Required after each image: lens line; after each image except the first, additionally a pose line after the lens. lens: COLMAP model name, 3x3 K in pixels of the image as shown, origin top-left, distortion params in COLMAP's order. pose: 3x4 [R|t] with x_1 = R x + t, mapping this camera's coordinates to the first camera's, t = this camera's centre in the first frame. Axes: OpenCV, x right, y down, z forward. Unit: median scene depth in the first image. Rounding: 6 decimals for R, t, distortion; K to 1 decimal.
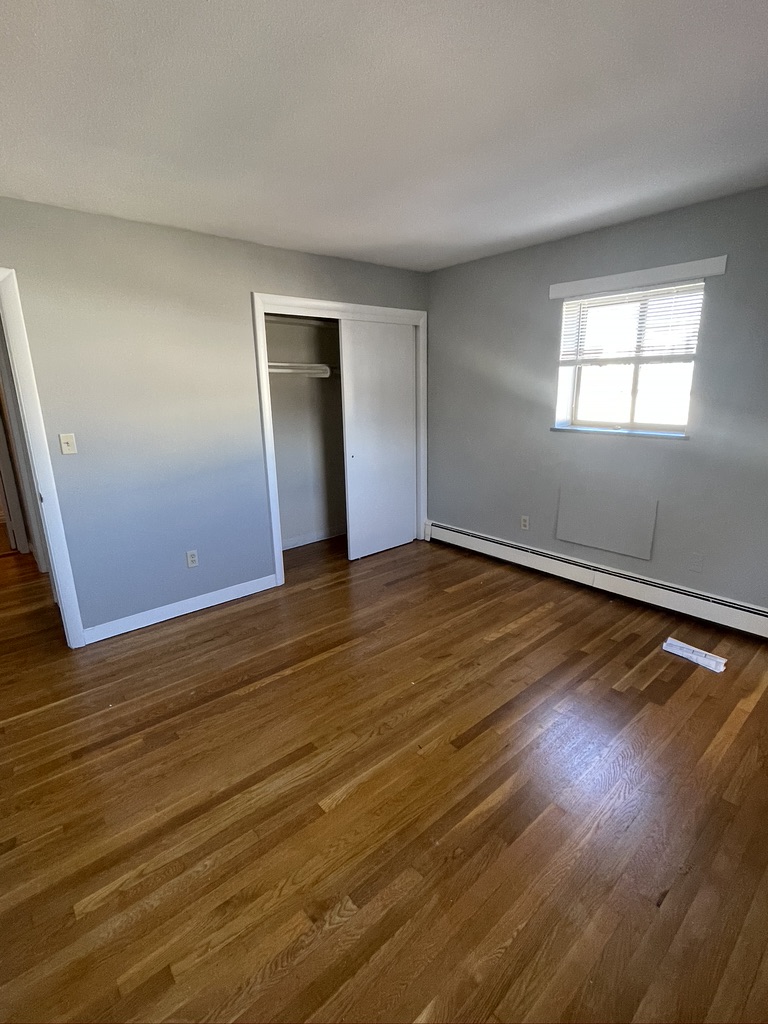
lens RADIAL K [[486.1, 0, 389.1], [0, 486.1, 512.2], [0, 0, 1]] dist [-0.003244, -0.001025]
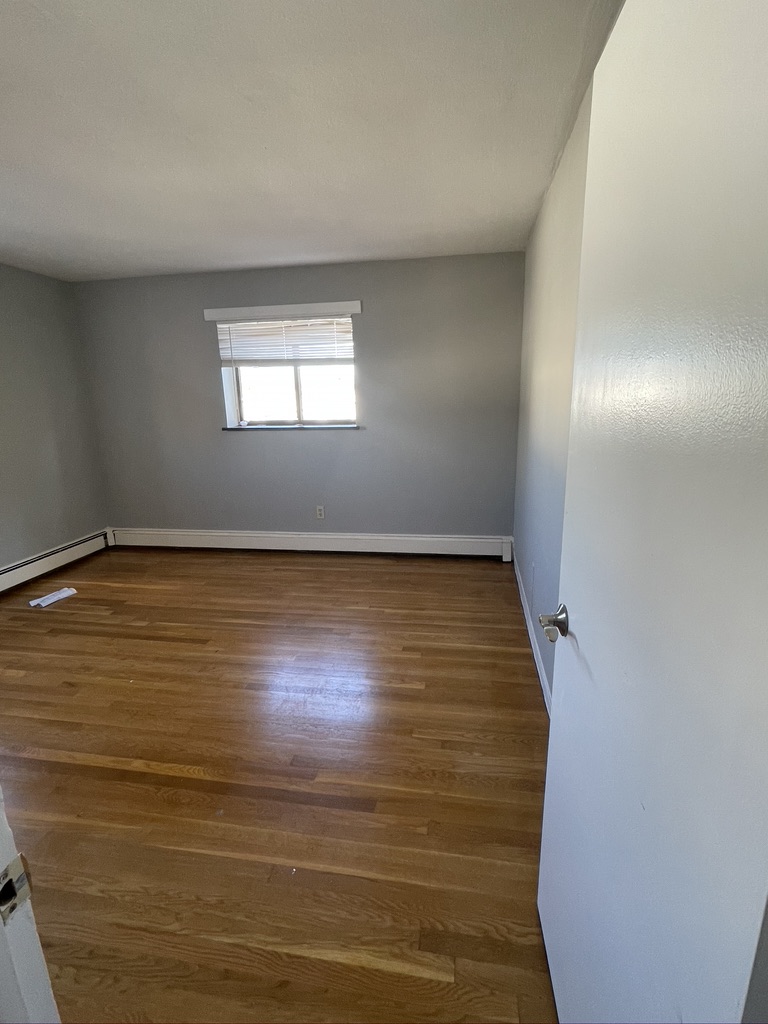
lens RADIAL K [[486.1, 0, 389.1], [0, 486.1, 512.2], [0, 0, 1]] dist [-0.003244, -0.001025]
pose [[-0.637415, -0.147950, 0.756183, -1.052032], [0.219466, 0.905881, 0.362235, -0.226760], [-0.738604, 0.396850, -0.544952, 1.057051]]
